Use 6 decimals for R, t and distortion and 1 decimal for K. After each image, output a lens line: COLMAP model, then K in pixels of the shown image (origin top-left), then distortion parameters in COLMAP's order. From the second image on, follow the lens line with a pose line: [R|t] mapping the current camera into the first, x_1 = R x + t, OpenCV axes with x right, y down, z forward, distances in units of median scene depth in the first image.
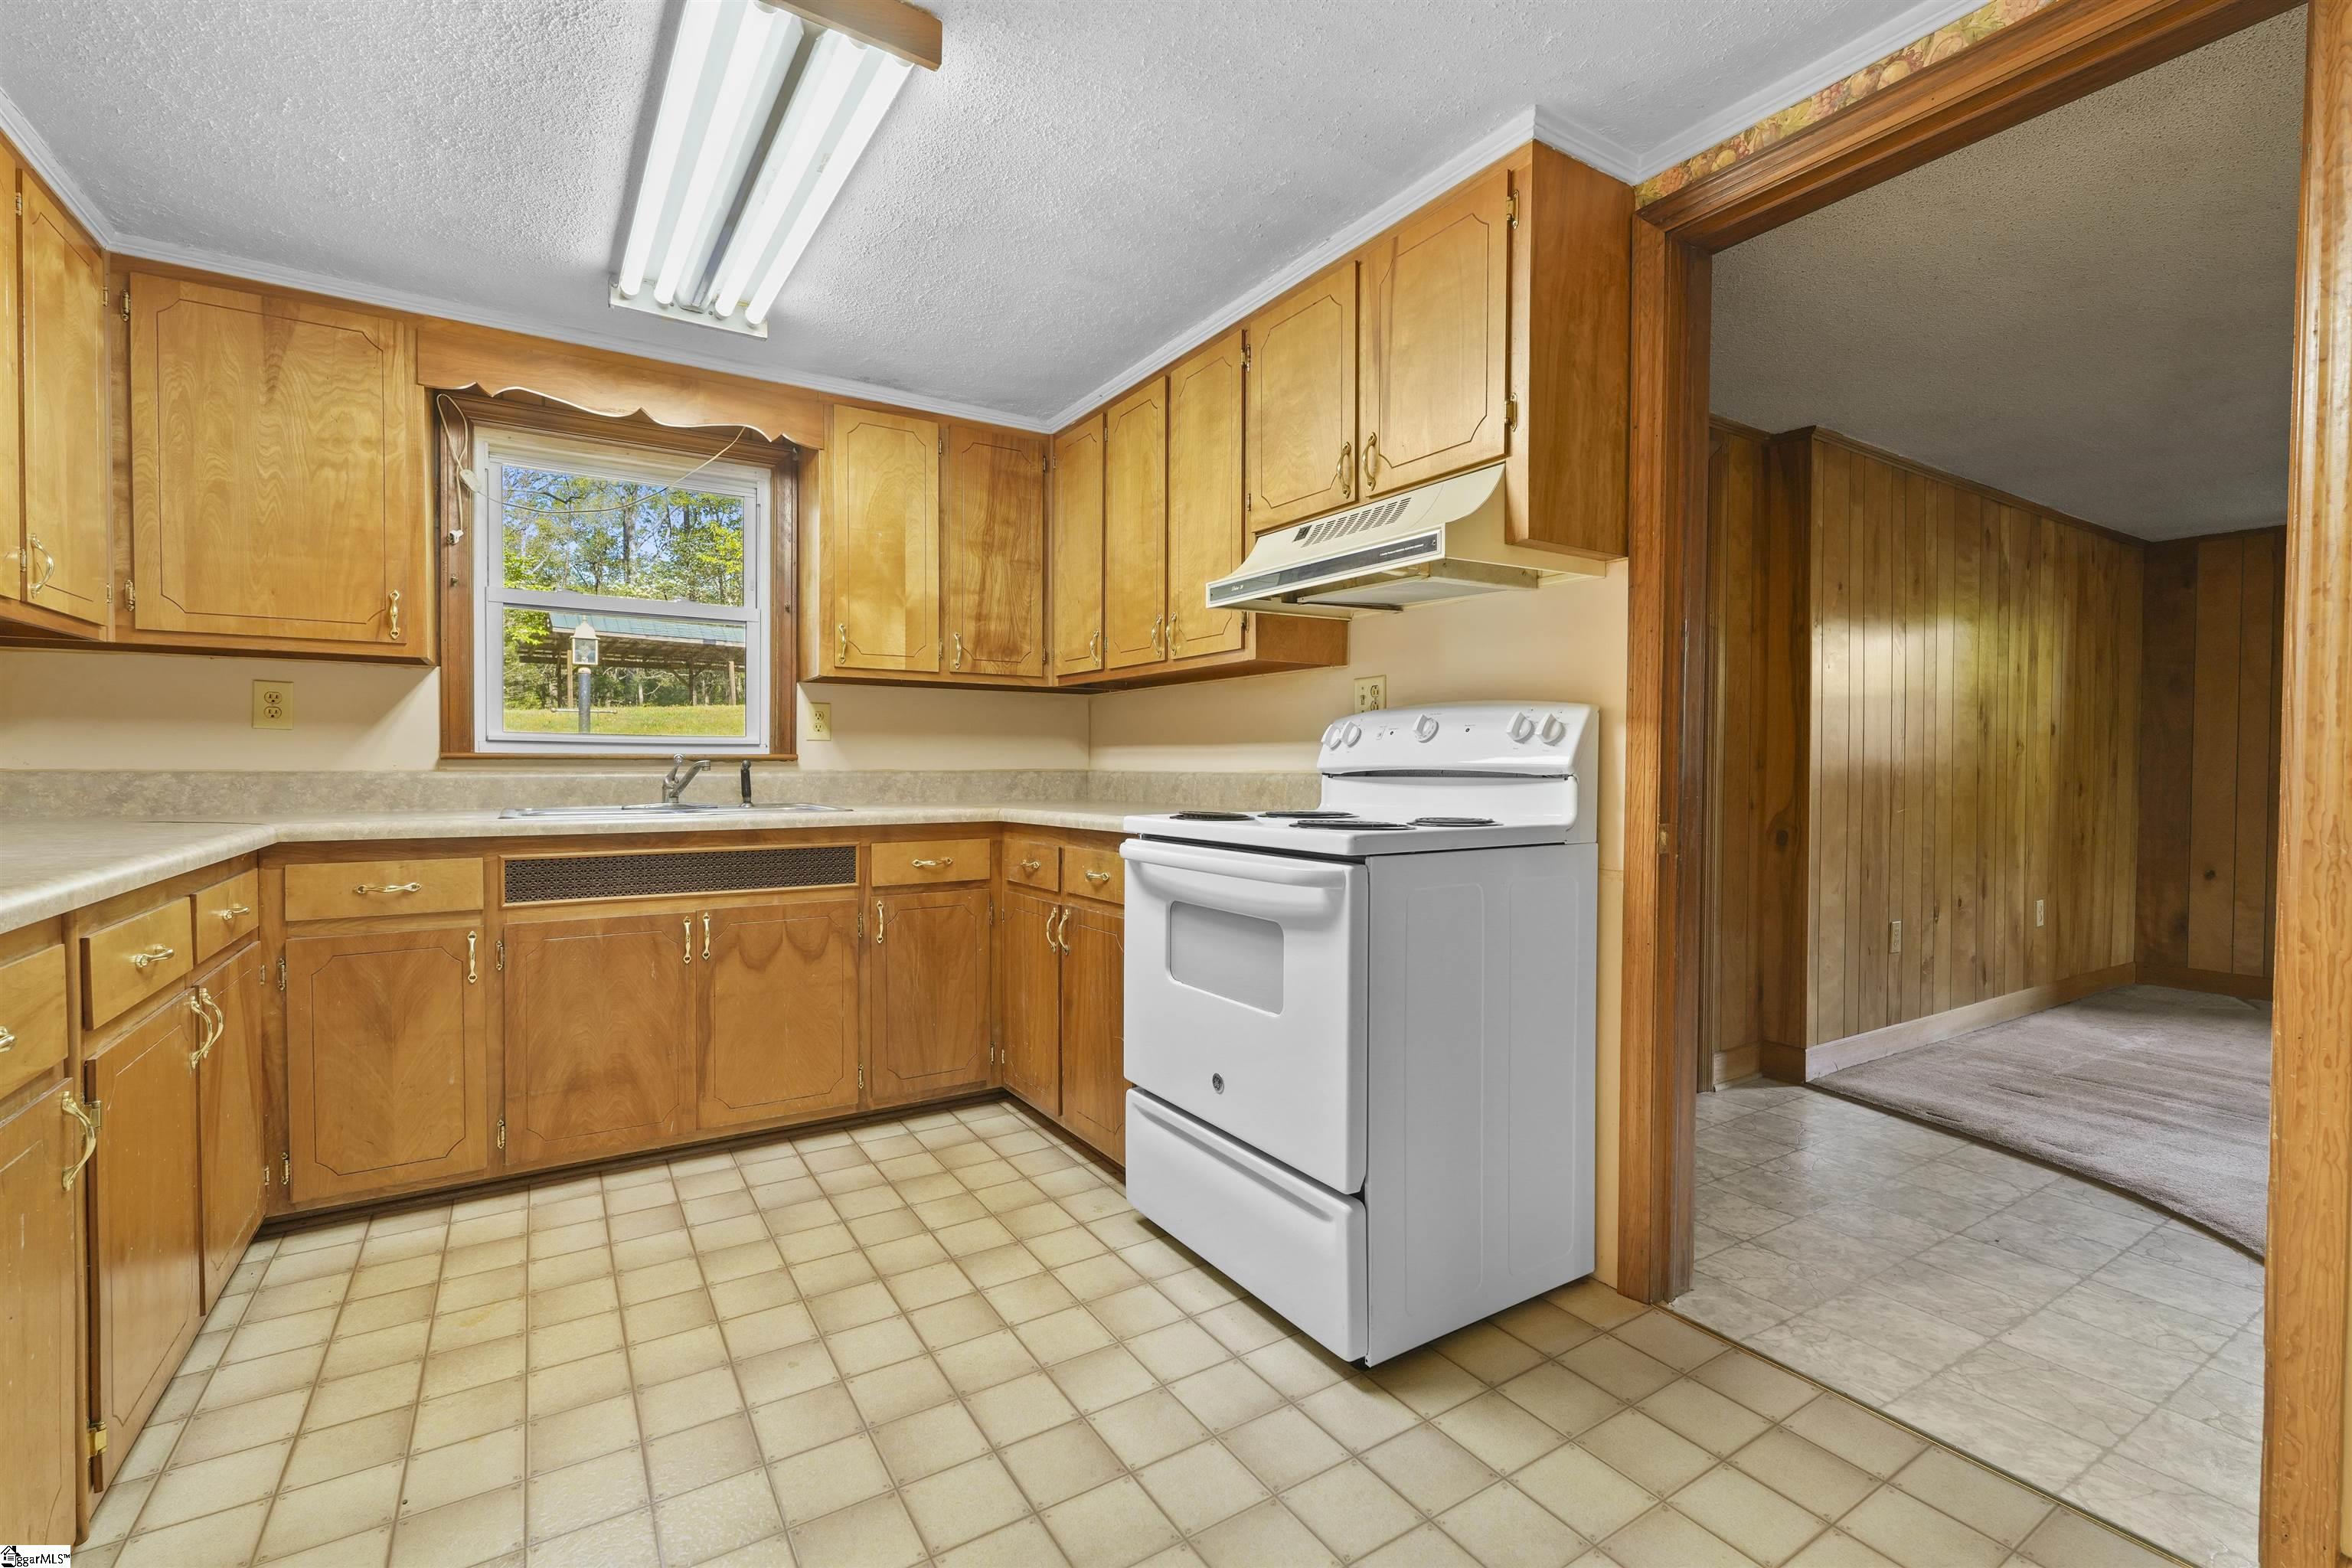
lens RADIAL K [[1021.0, 0, 1176.0], [0, 1021.0, 784.0], [0, 0, 1]] dist [0.000985, 0.000694]
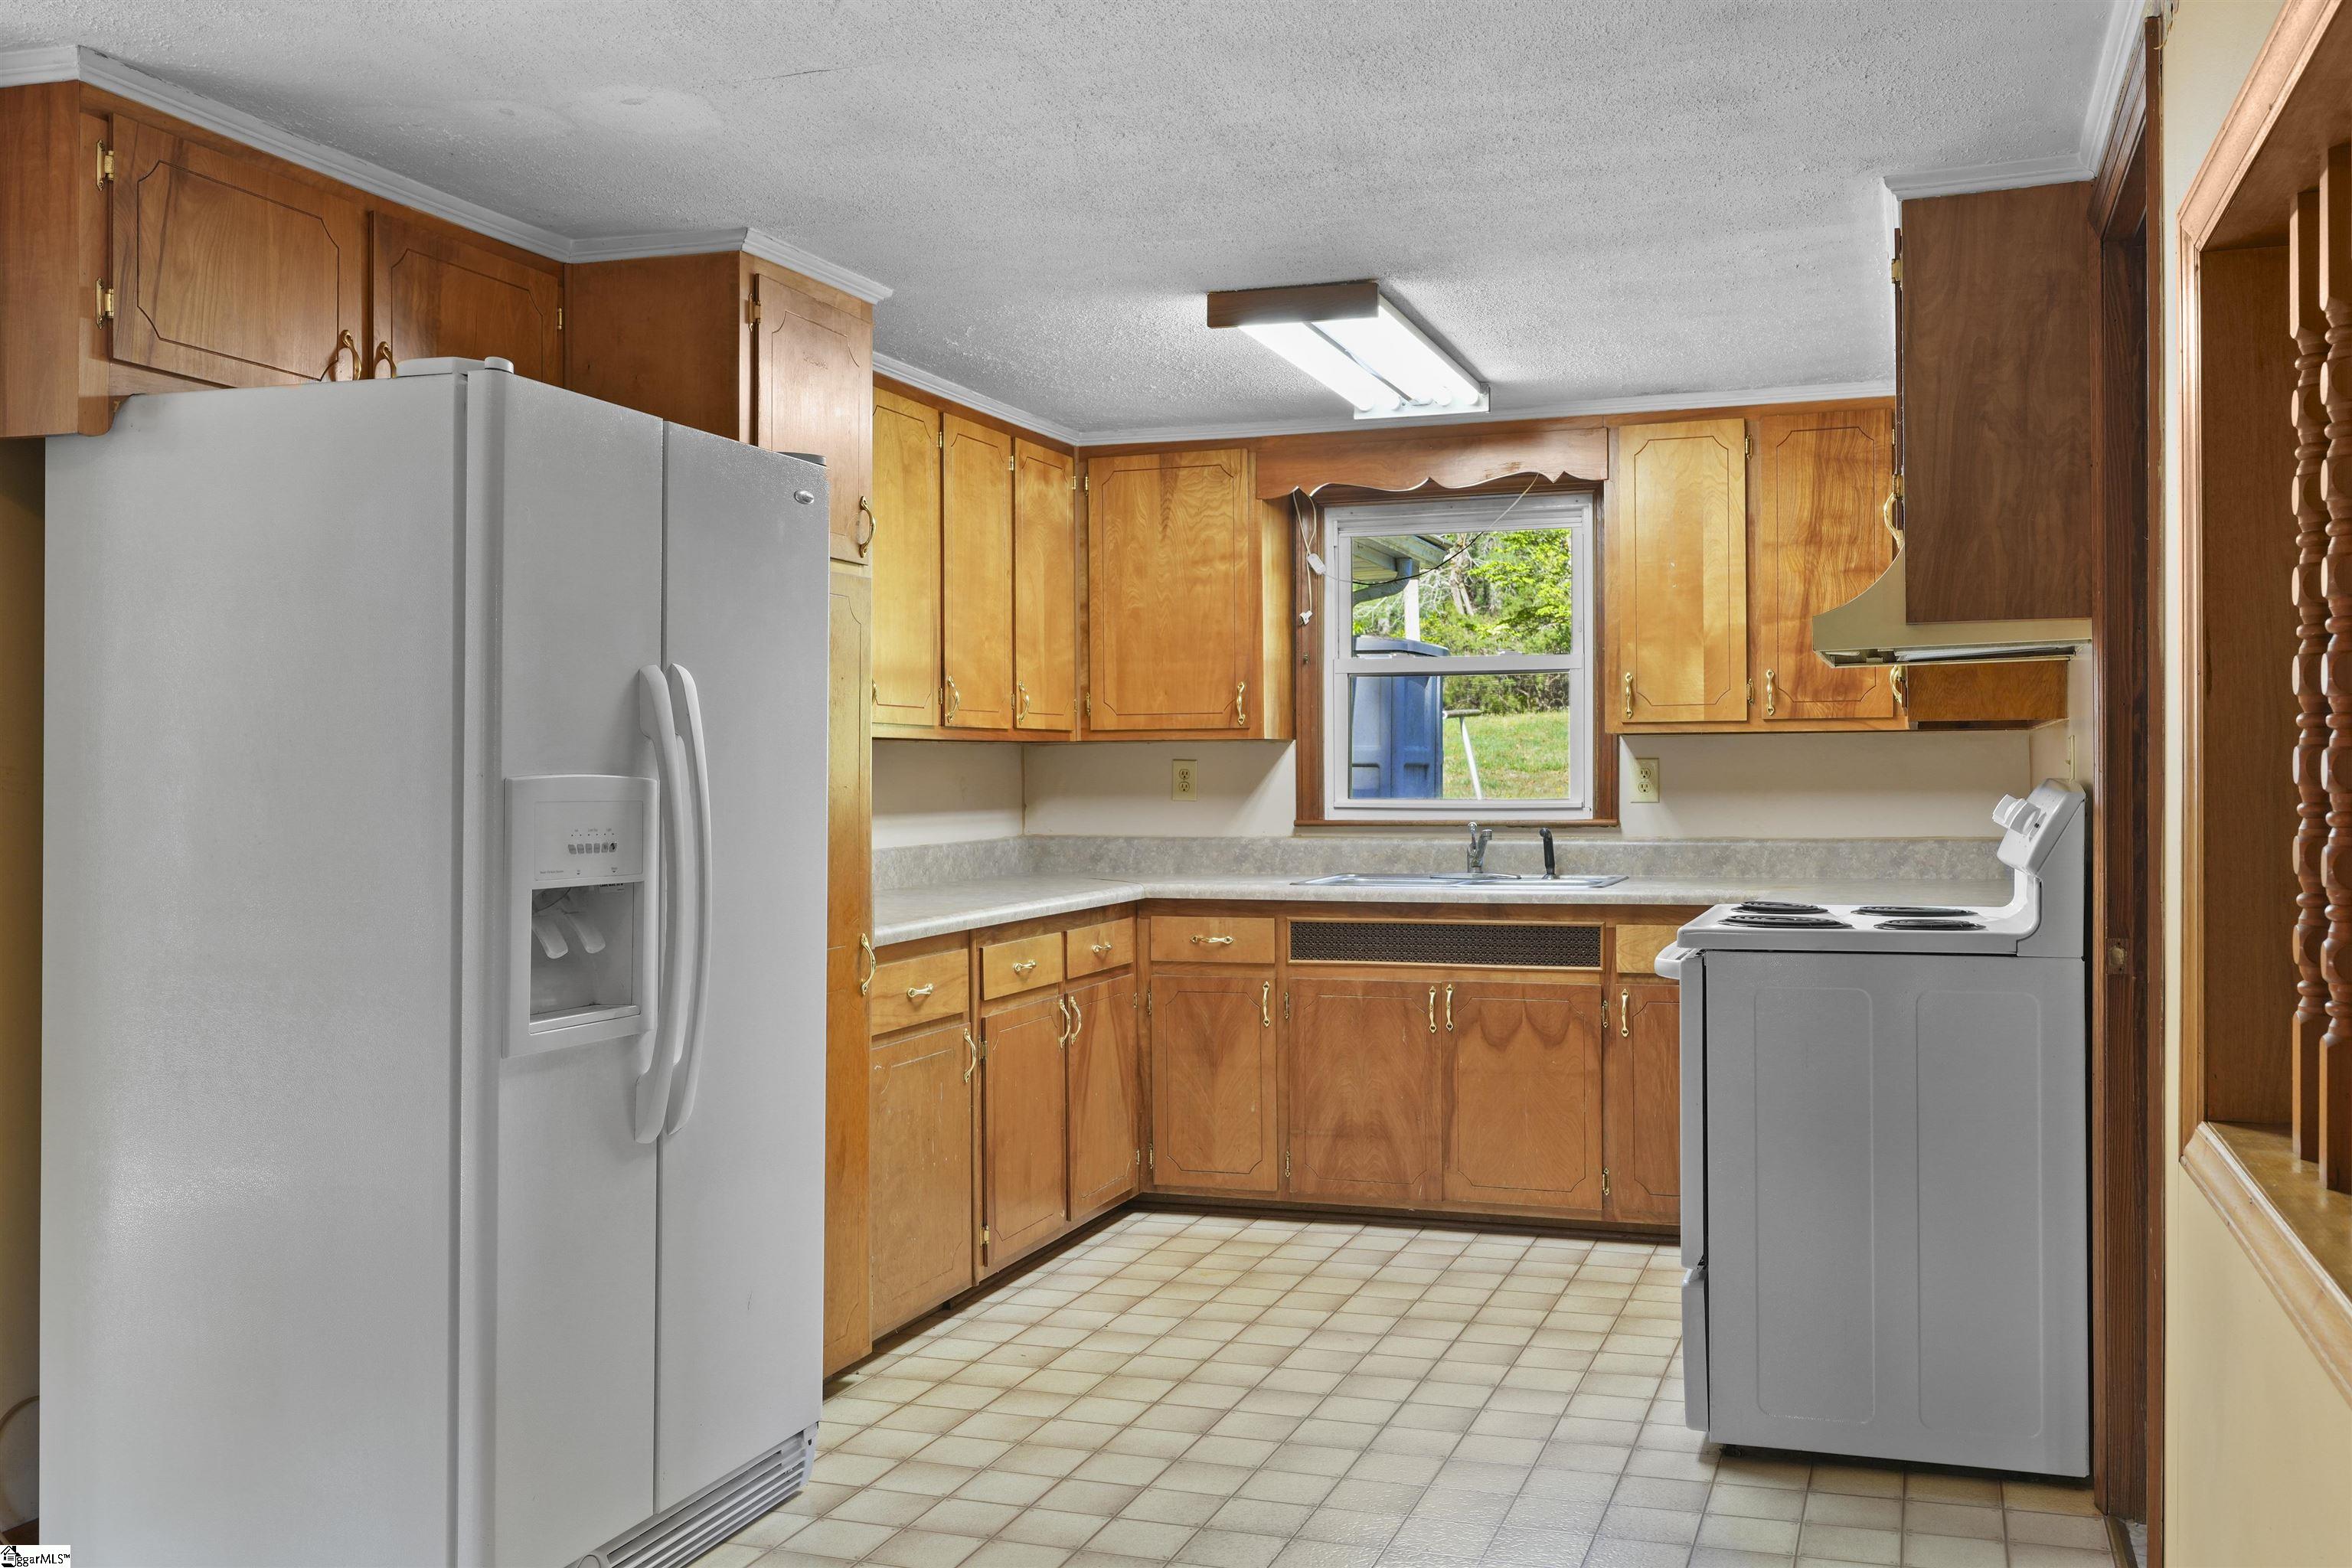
lens RADIAL K [[2115.6, 0, 1176.0], [0, 2115.6, 784.0], [0, 0, 1]] dist [-0.001135, -0.001035]
pose [[0.617289, -0.004507, -0.786724, 1.071098], [-0.005293, 0.999937, -0.009882, -0.052107], [0.786719, 0.010264, 0.617226, -0.528451]]
